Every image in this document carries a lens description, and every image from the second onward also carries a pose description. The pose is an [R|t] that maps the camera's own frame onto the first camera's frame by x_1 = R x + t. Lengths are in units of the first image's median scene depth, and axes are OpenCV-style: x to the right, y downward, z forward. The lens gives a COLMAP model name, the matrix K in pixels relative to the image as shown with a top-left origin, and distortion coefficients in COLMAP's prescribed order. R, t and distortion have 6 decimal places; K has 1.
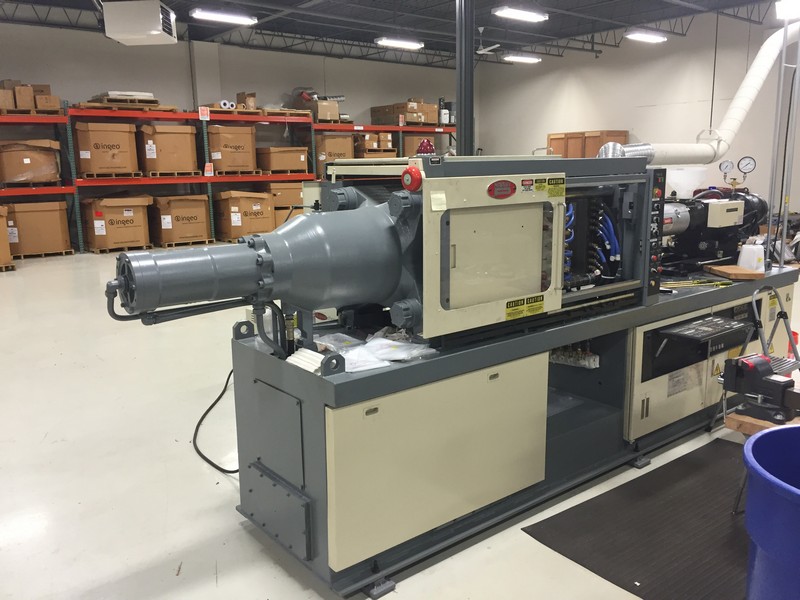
lens RADIAL K [[688.3, 0, 401.9], [0, 688.3, 301.0], [0, 0, 1]] dist [0.042248, -0.066439]
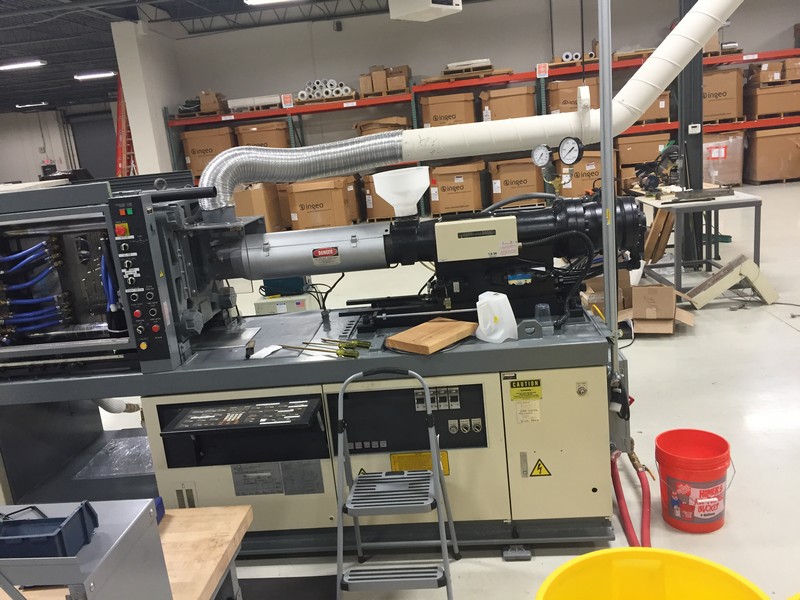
lens RADIAL K [[688.3, 0, 399.5], [0, 688.3, 300.9], [0, 0, 1]] dist [0.042248, -0.066439]
pose [[0.700446, 0.105364, -0.705886, 0.293980], [-0.045965, 0.993649, 0.102706, -0.044652], [0.712224, -0.039494, 0.700840, 0.179963]]
